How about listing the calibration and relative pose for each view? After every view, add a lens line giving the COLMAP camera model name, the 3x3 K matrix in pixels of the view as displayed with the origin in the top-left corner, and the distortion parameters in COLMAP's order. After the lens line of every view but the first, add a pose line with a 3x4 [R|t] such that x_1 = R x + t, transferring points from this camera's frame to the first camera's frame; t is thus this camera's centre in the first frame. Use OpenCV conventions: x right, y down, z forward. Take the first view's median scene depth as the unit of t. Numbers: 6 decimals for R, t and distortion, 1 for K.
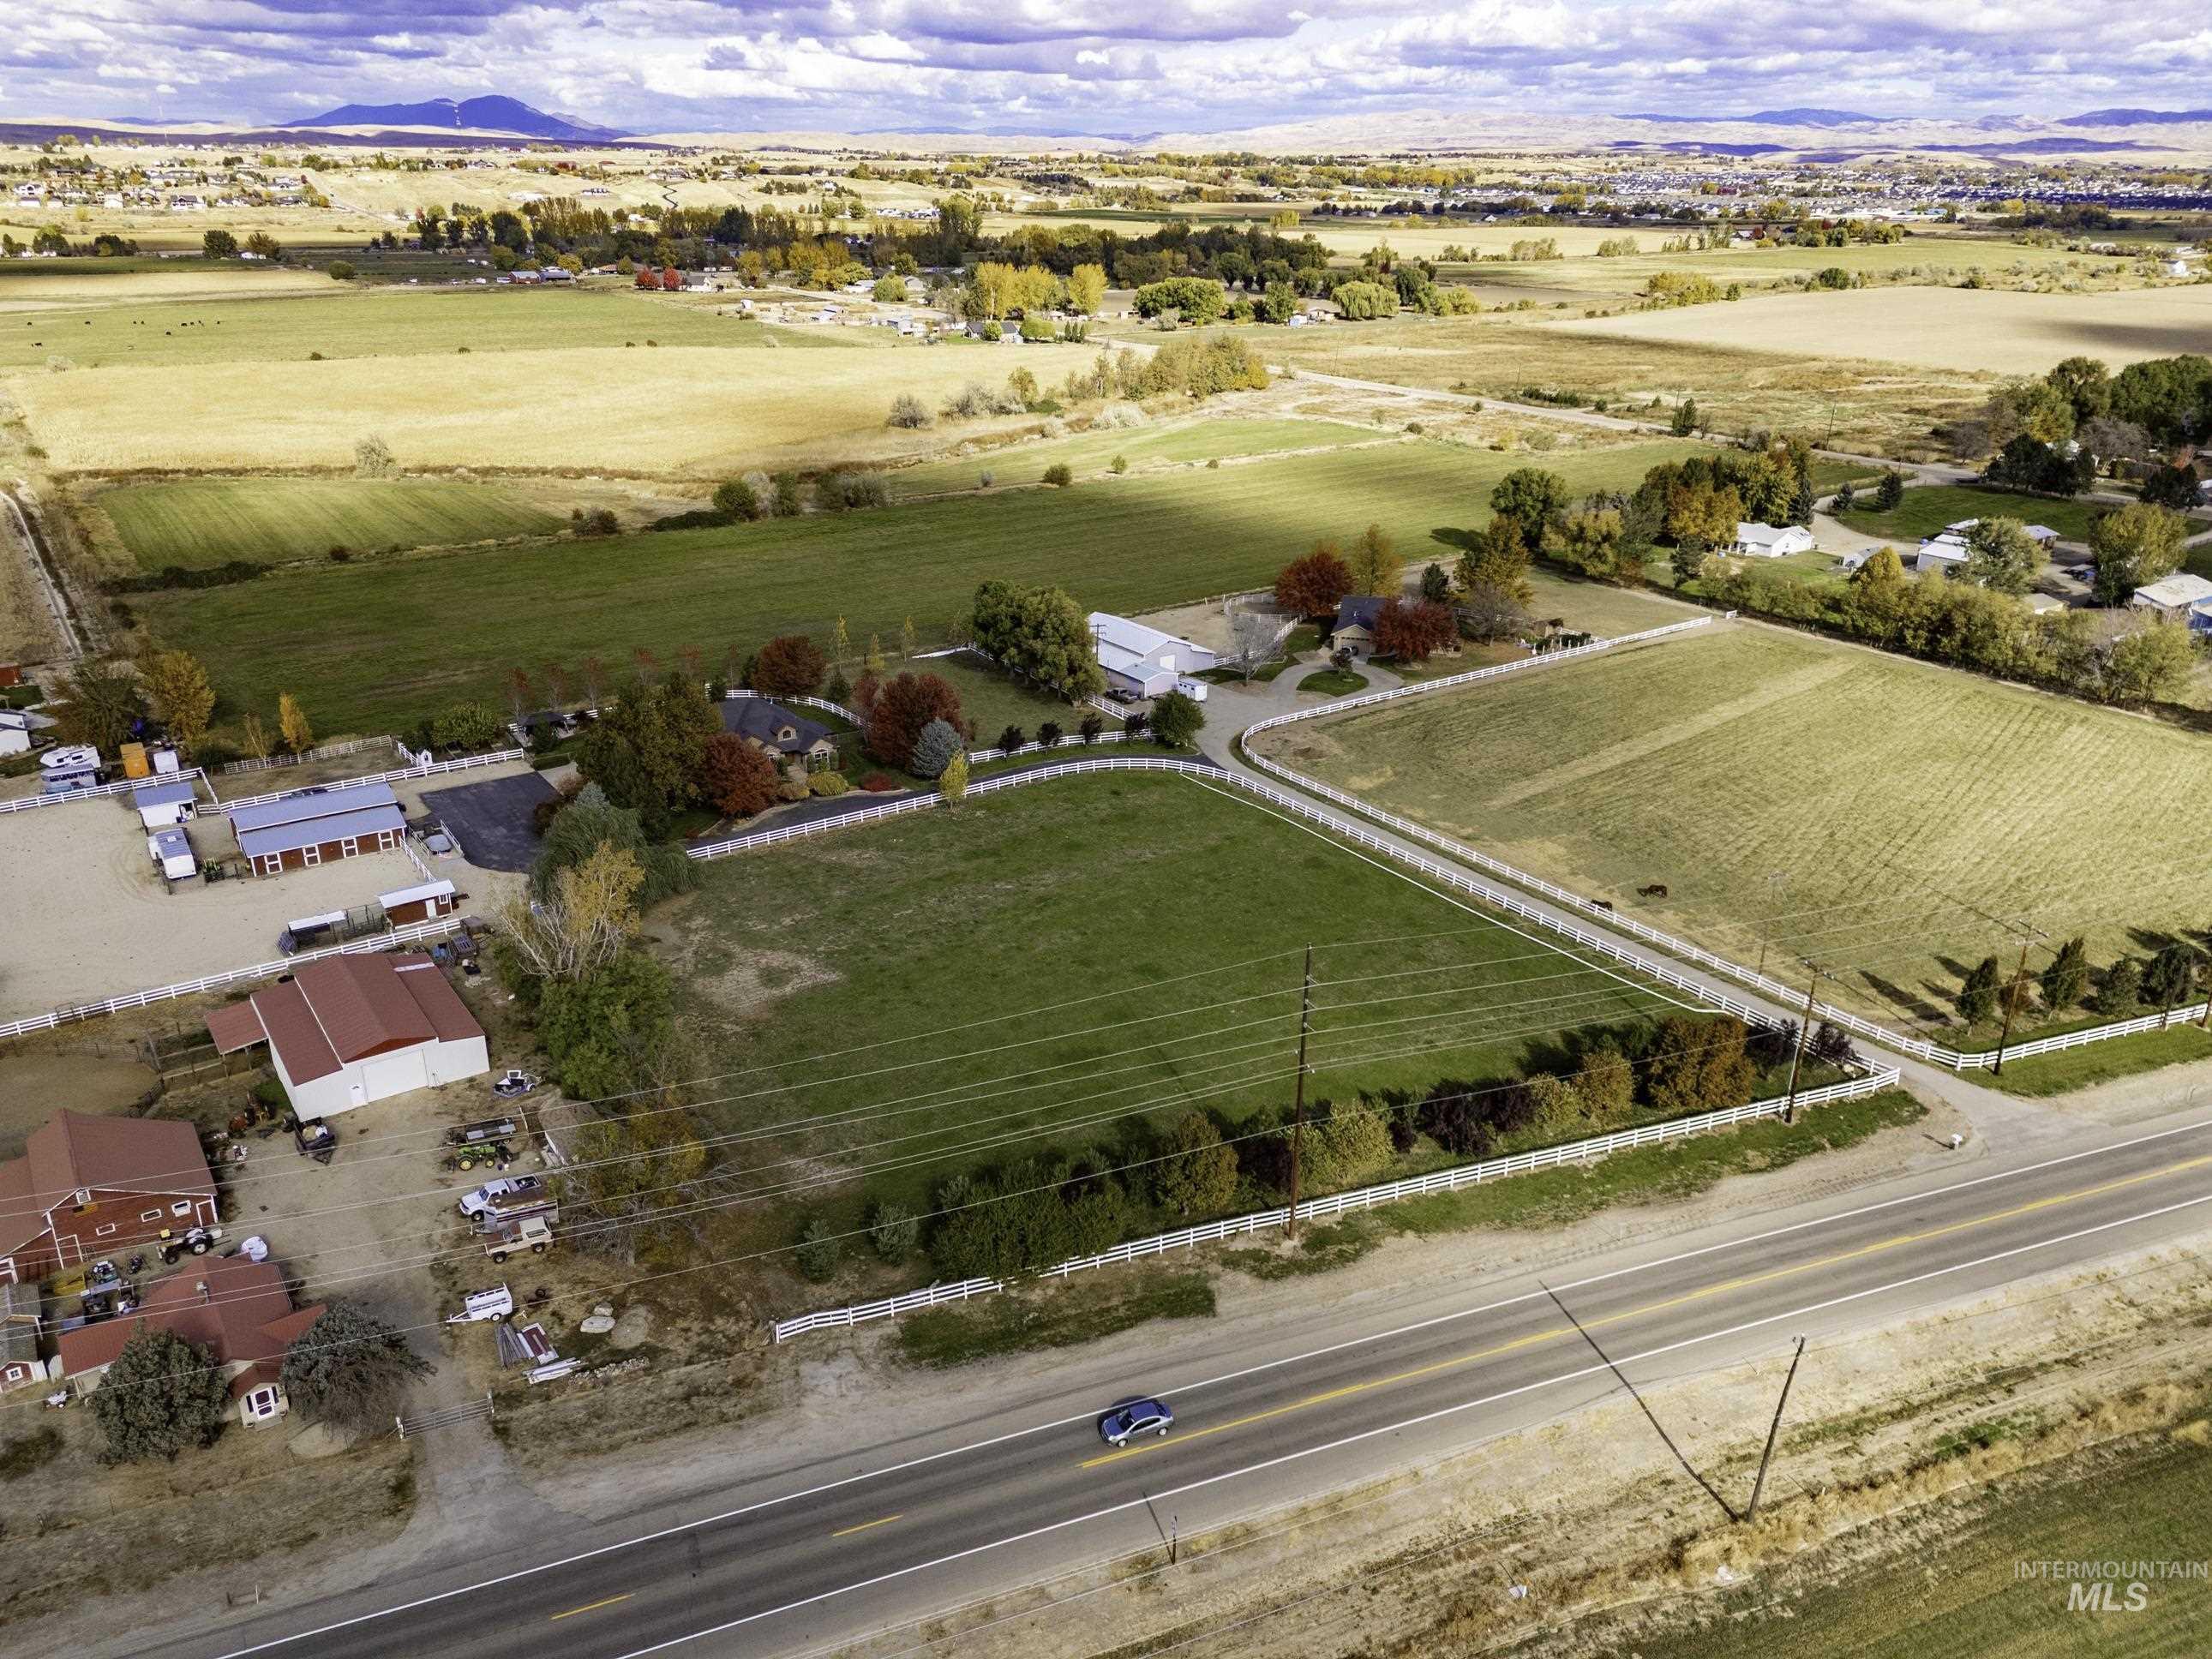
lens RADIAL K [[1613.4, 0, 1106.0], [0, 1613.4, 829.5], [0, 0, 1]] dist [0.058076, -0.046602]
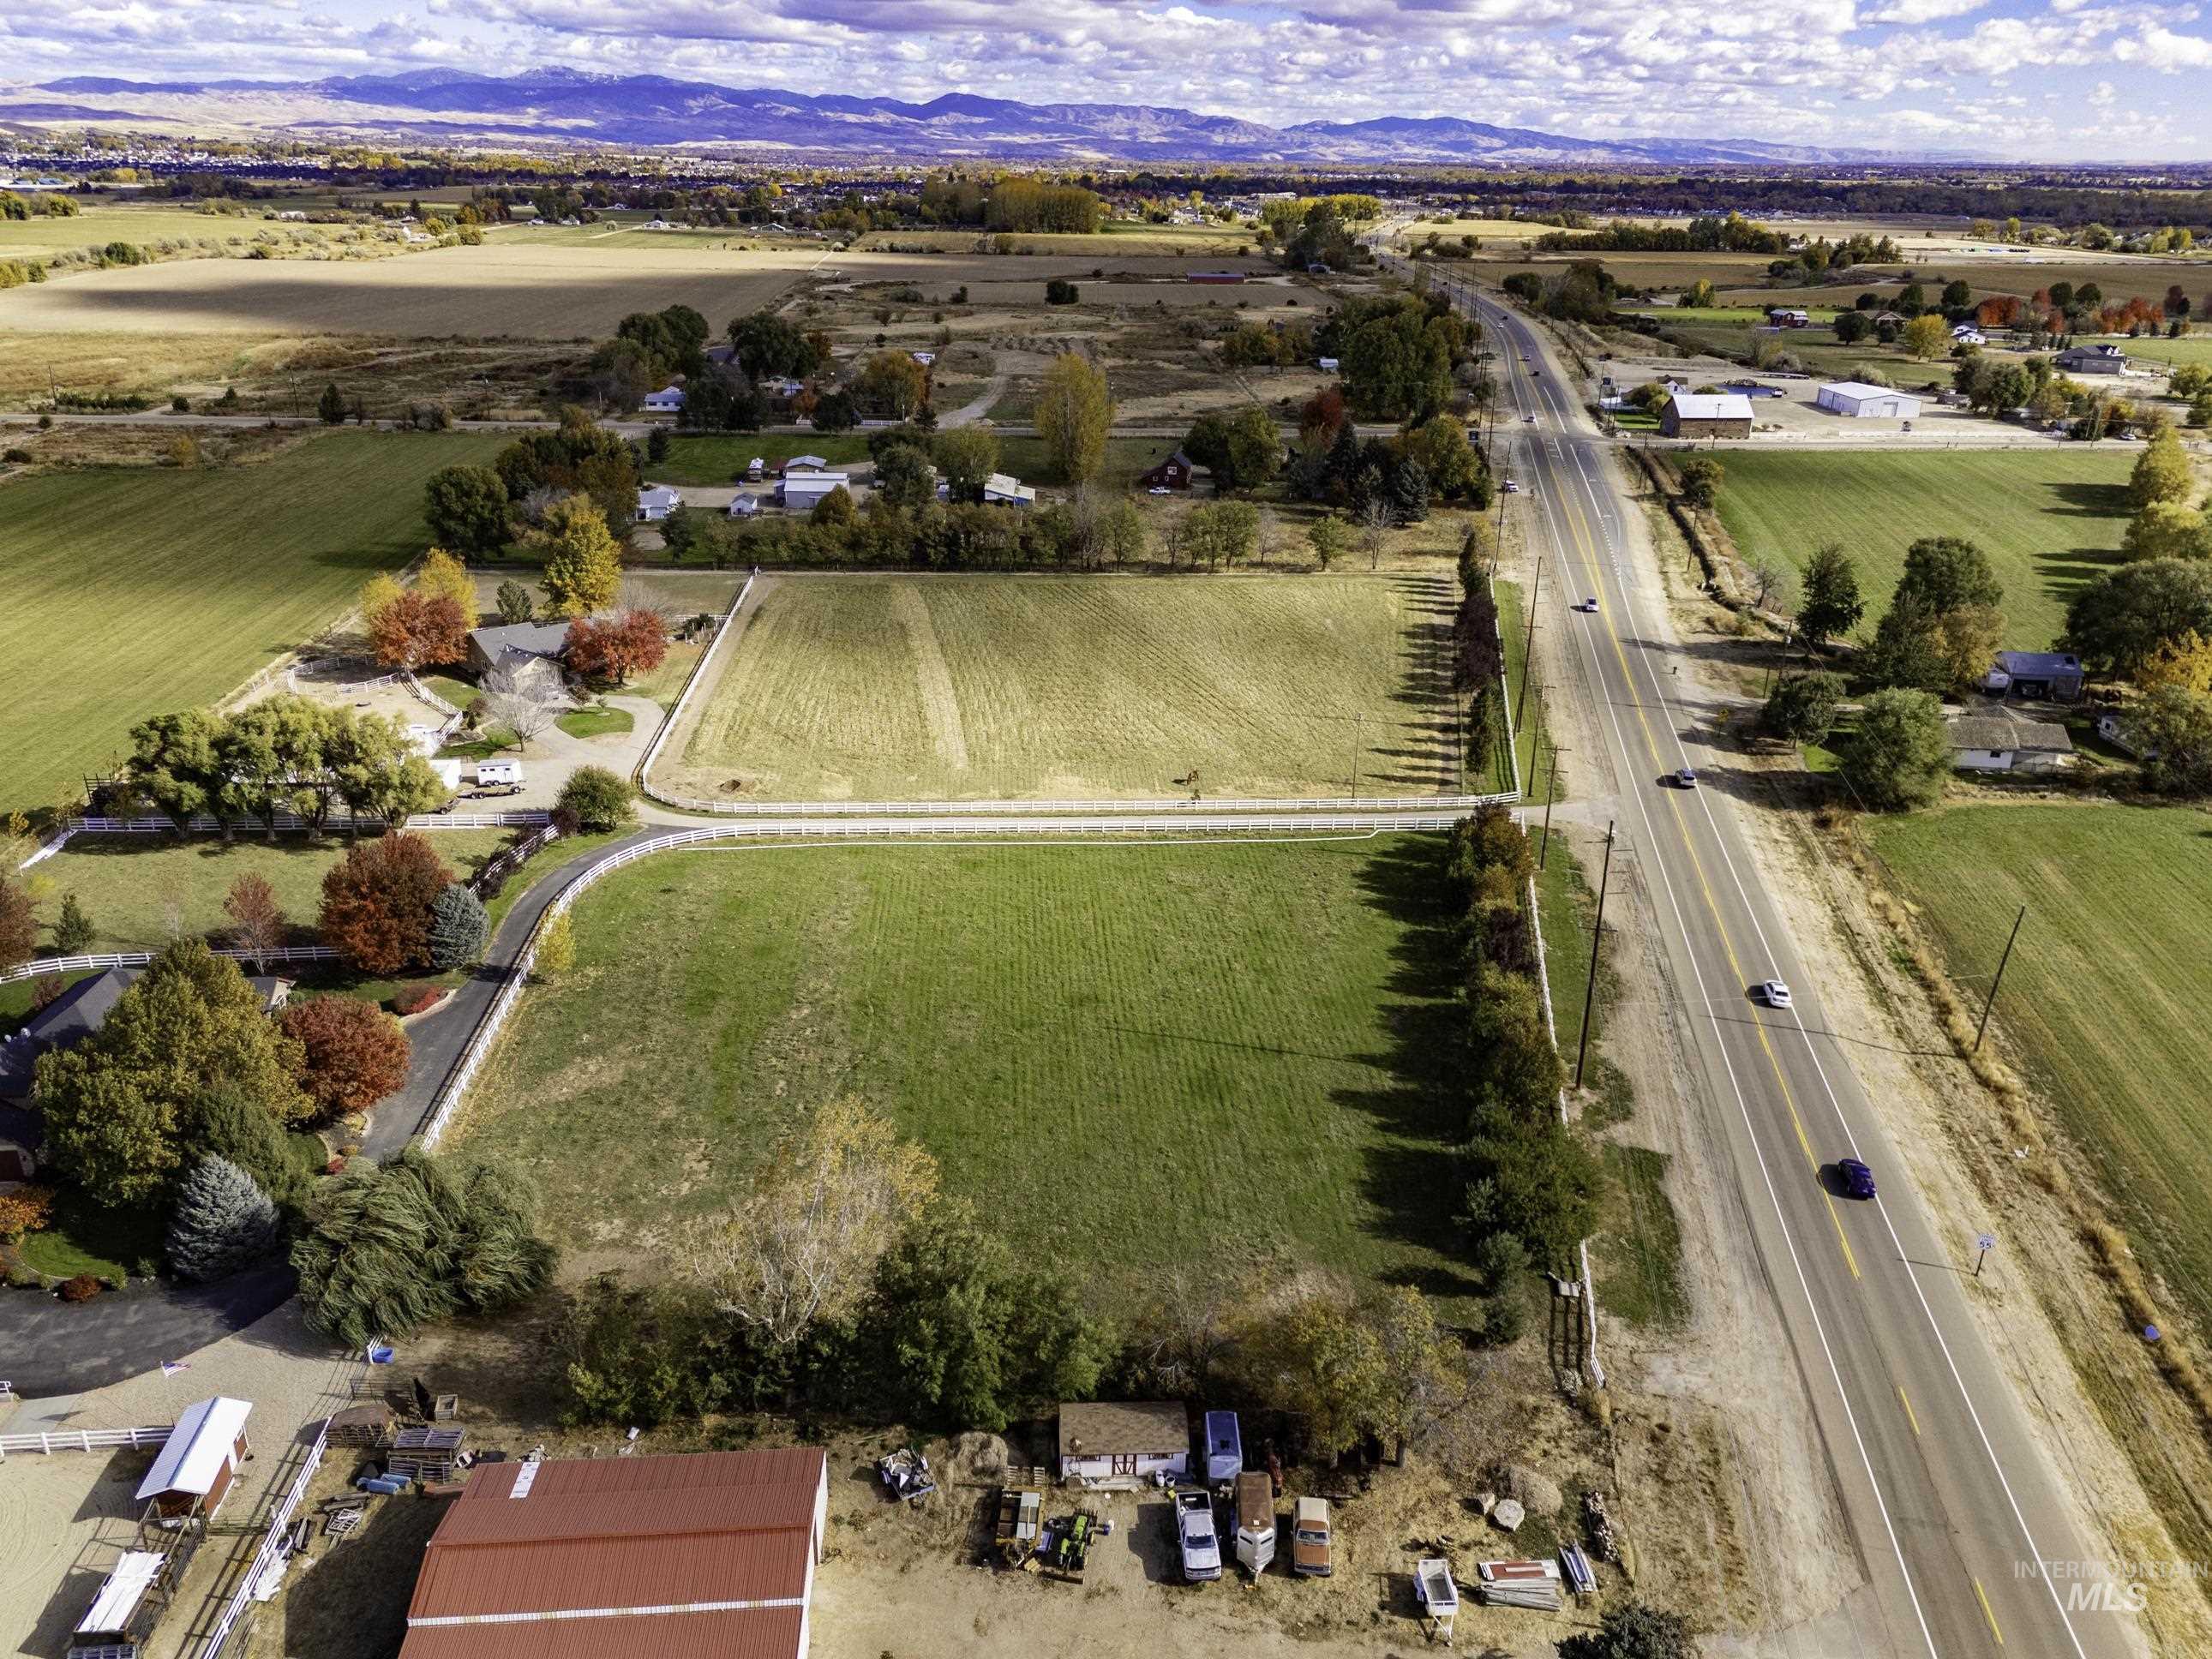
lens RADIAL K [[1613.4, 0, 1106.0], [0, 1613.4, 829.5], [0, 0, 1]] dist [0.058076, -0.046602]
pose [[0.519797, -0.326895, 0.789272, -0.565545], [0.313993, 0.932330, 0.179357, -0.141521], [-0.794493, 0.154597, 0.587265, 0.359634]]
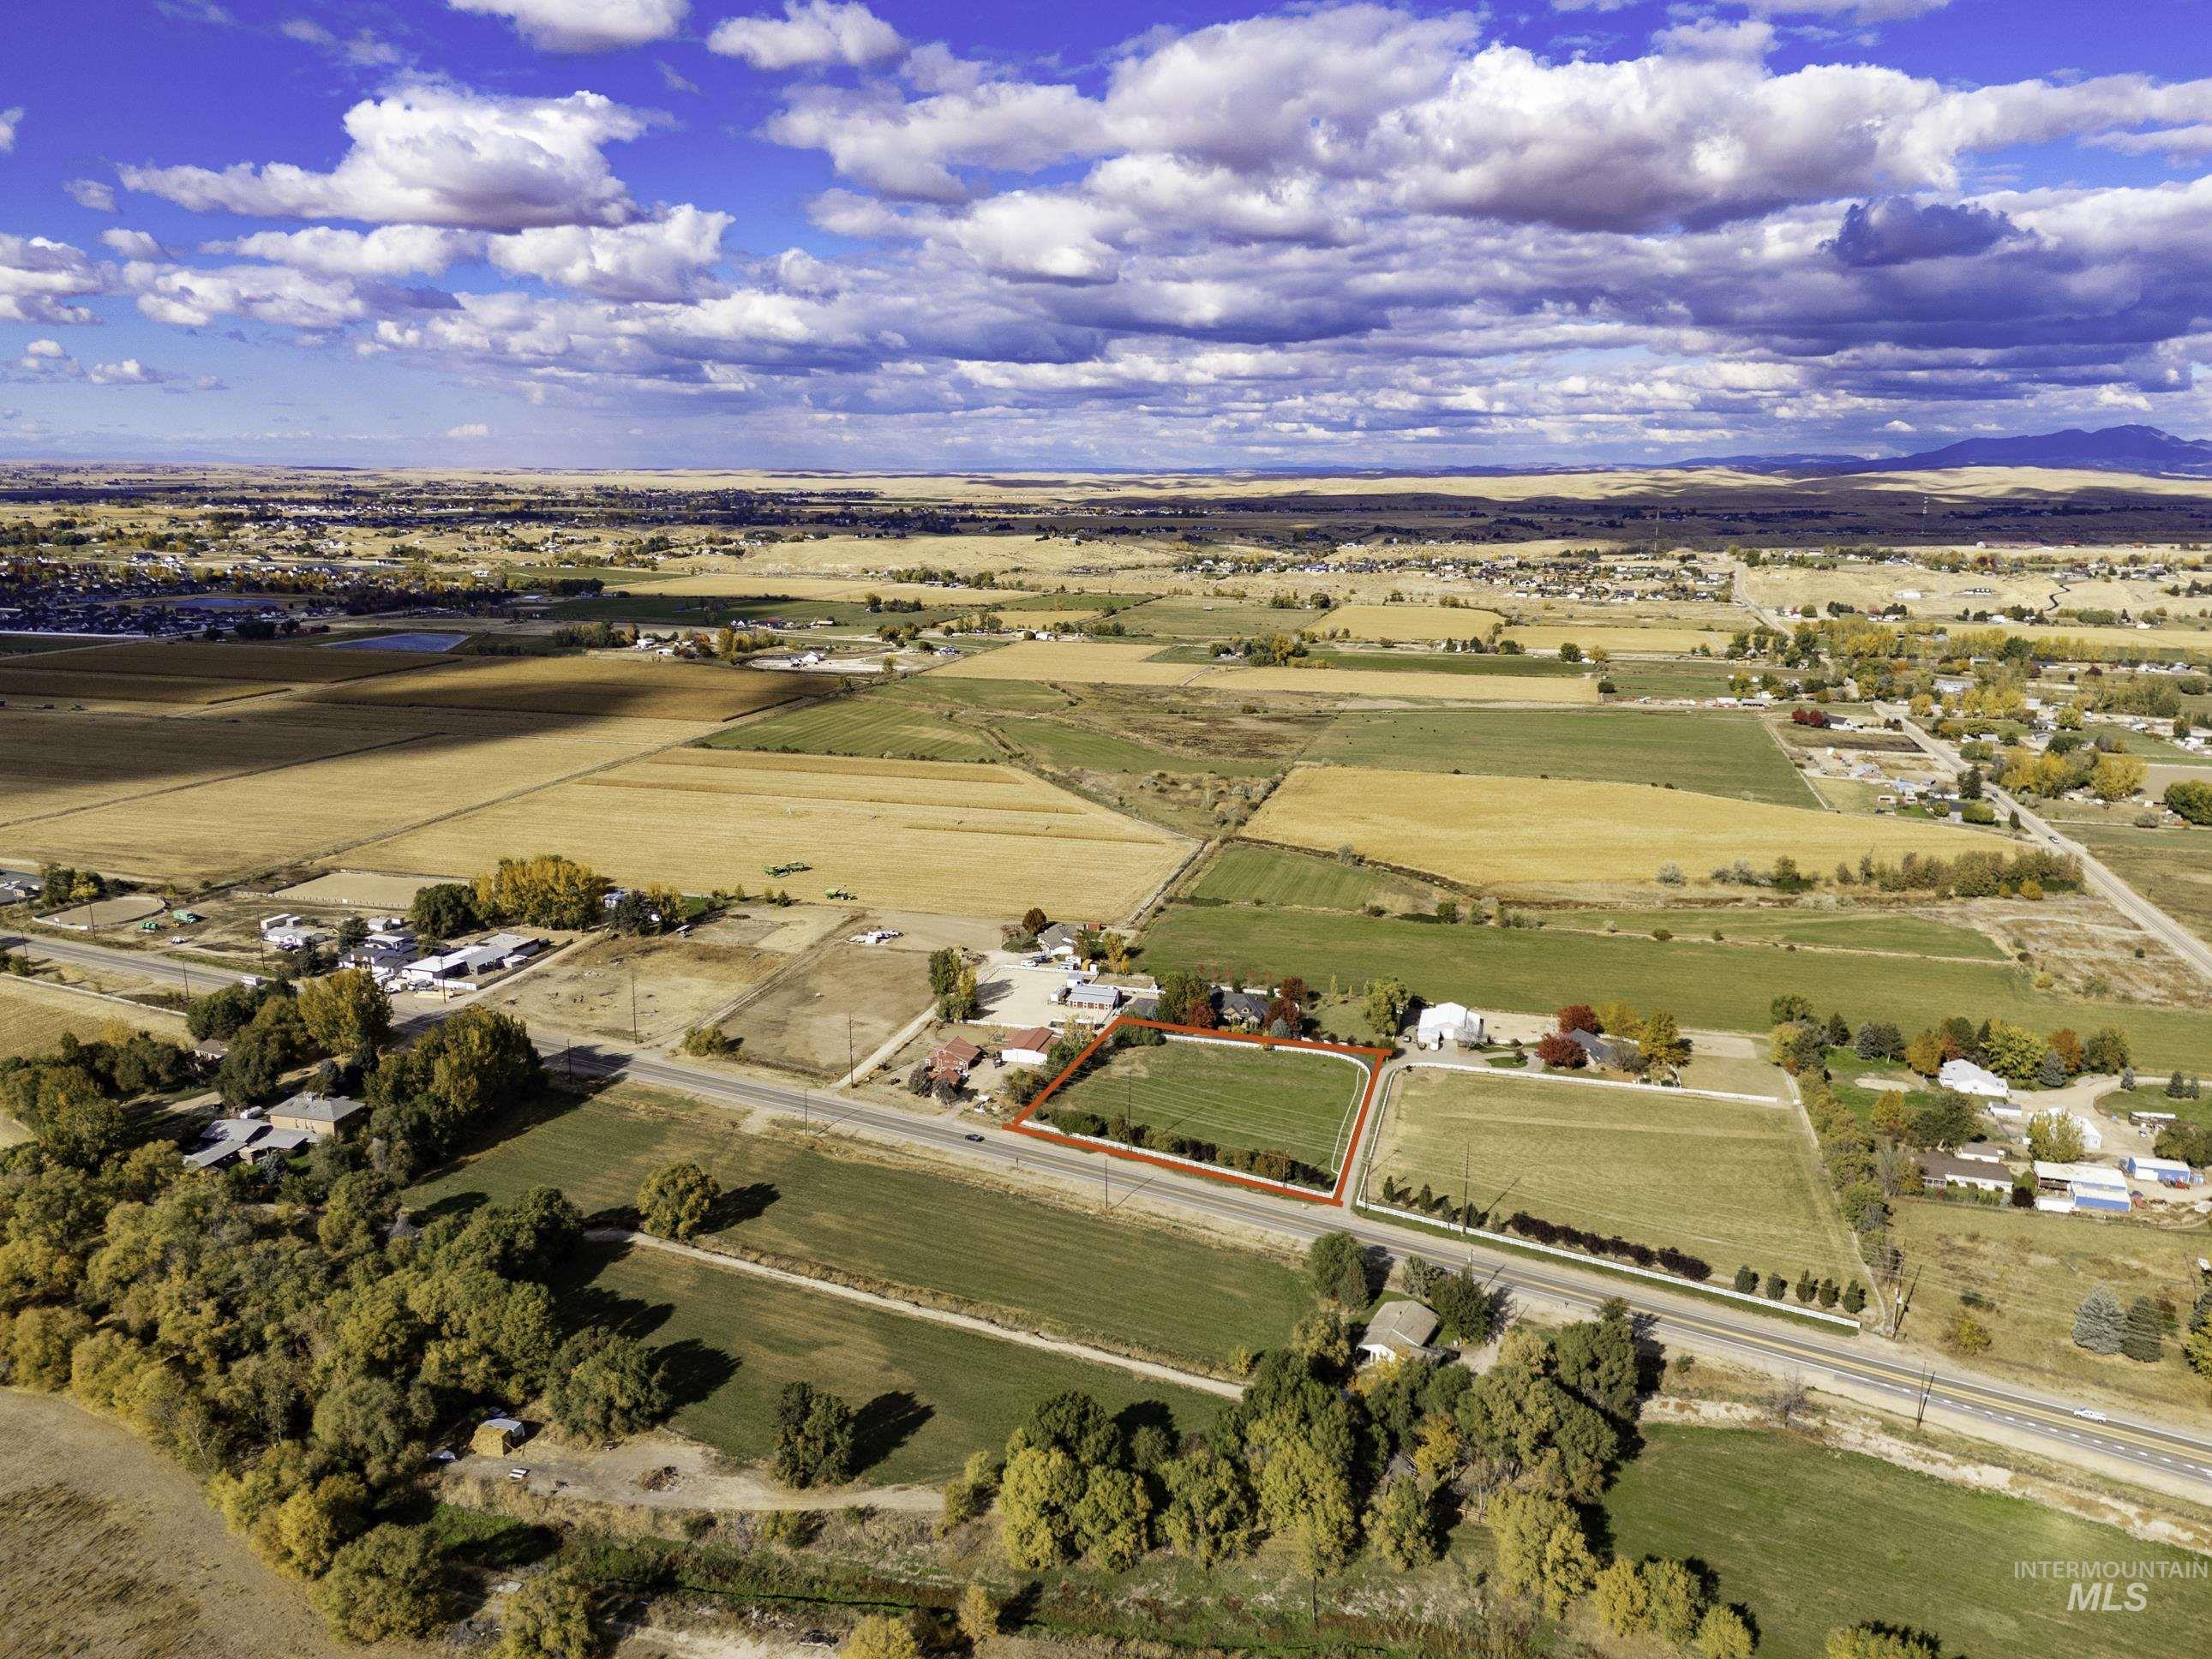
lens RADIAL K [[1613.4, 0, 1106.0], [0, 1613.4, 829.5], [0, 0, 1]] dist [0.058076, -0.046602]
pose [[0.635857, 0.162373, -0.754534, 1.742713], [-0.295559, 0.954324, -0.043705, -0.174592], [0.712973, 0.250799, 0.654804, -1.031894]]
